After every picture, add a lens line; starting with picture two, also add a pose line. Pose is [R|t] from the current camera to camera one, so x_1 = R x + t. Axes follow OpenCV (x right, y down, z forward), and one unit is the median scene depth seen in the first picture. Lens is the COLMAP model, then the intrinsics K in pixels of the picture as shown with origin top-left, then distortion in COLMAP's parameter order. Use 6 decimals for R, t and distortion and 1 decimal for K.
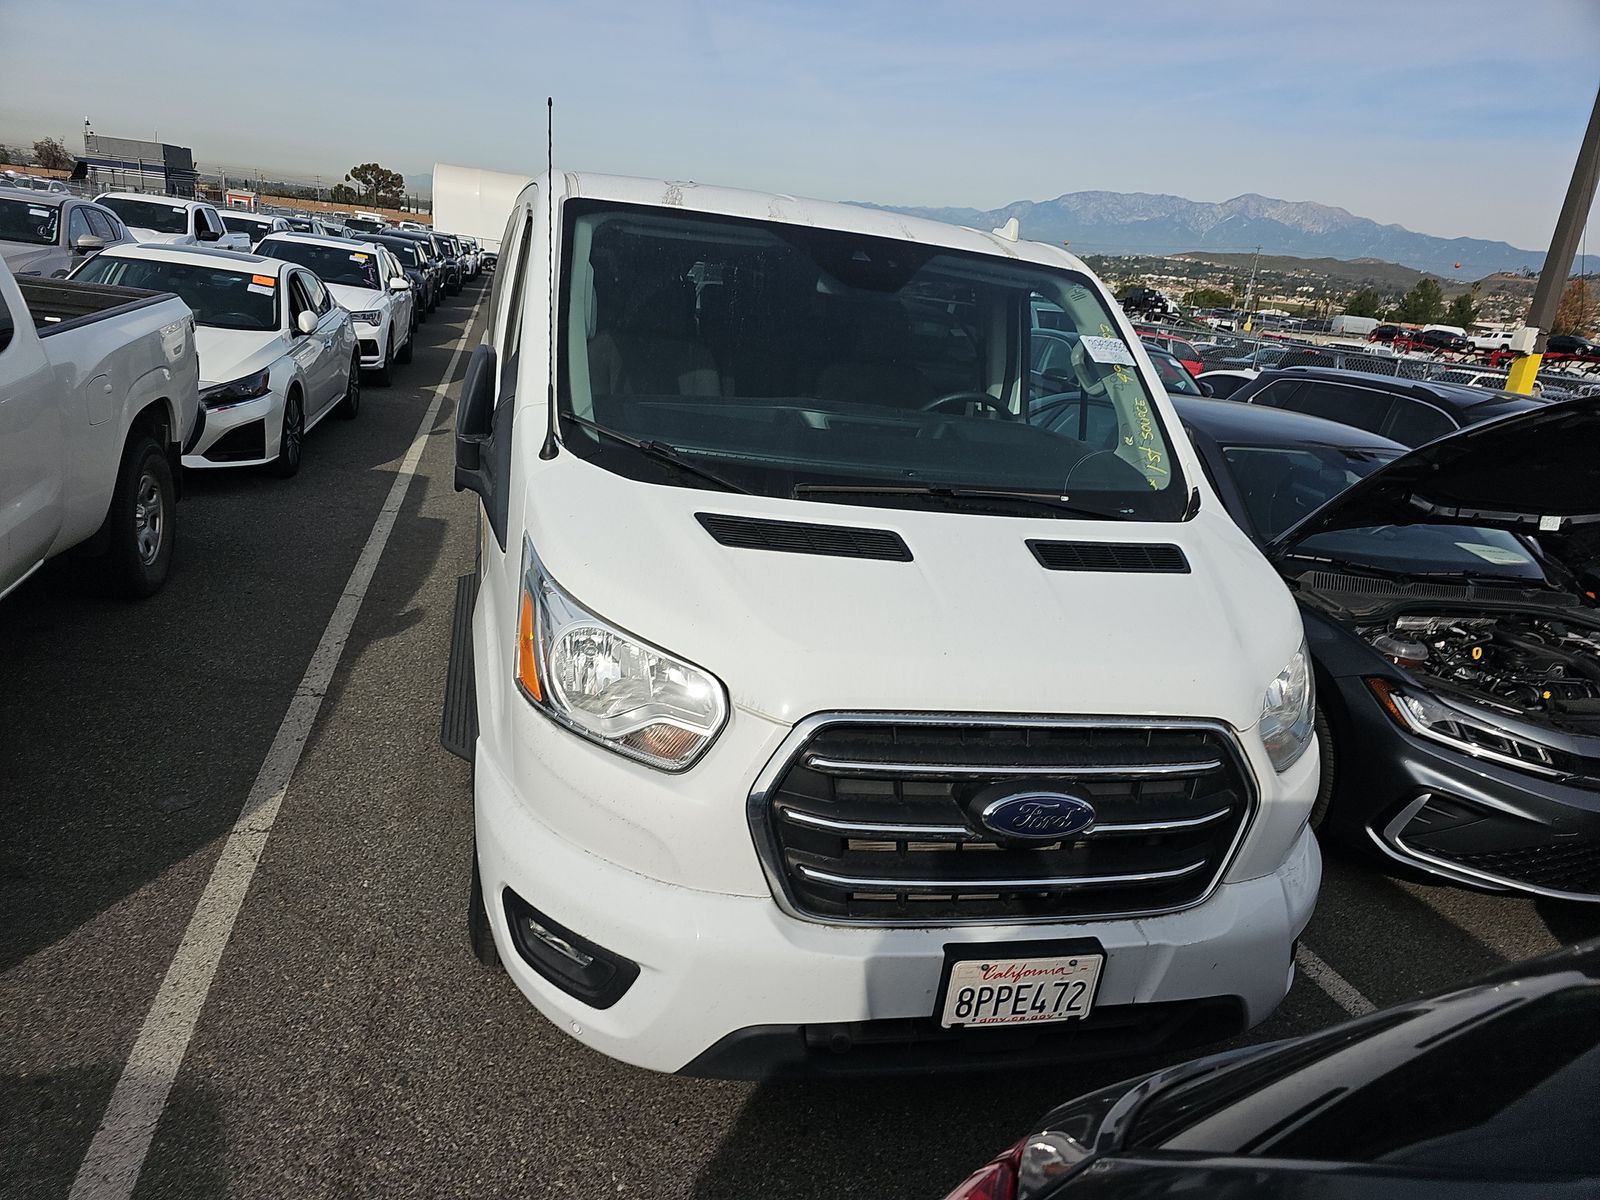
lens RADIAL K [[1032.3, 0, 804.6], [0, 1032.3, 611.7], [0, 0, 1]] dist [0.035765, -0.035961]
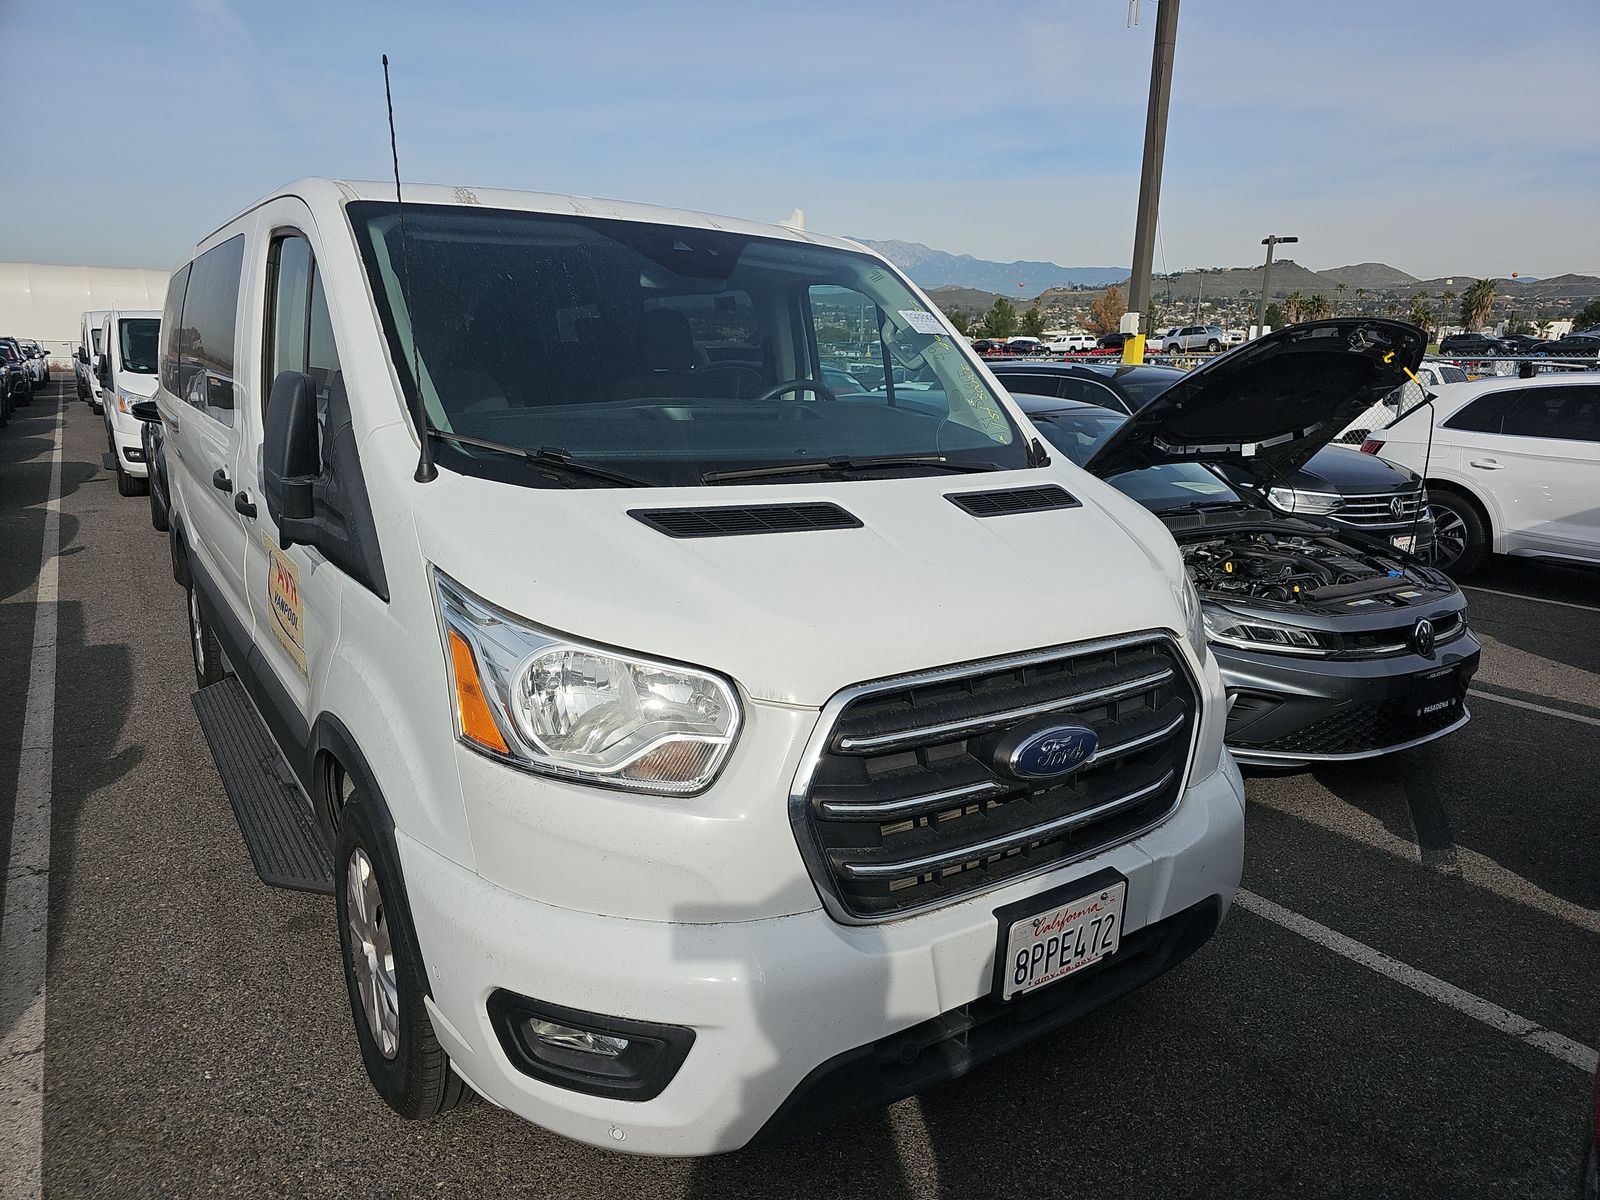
lens RADIAL K [[1037.5, 0, 800.0], [0, 1037.5, 600.0], [0, 0, 1]] dist [0.036345, -0.037850]
pose [[0.932848, -0.177866, 0.313301, -0.250524], [0.199358, 0.979202, -0.037676, 0.040686], [-0.300084, 0.097605, 0.948906, 0.114054]]
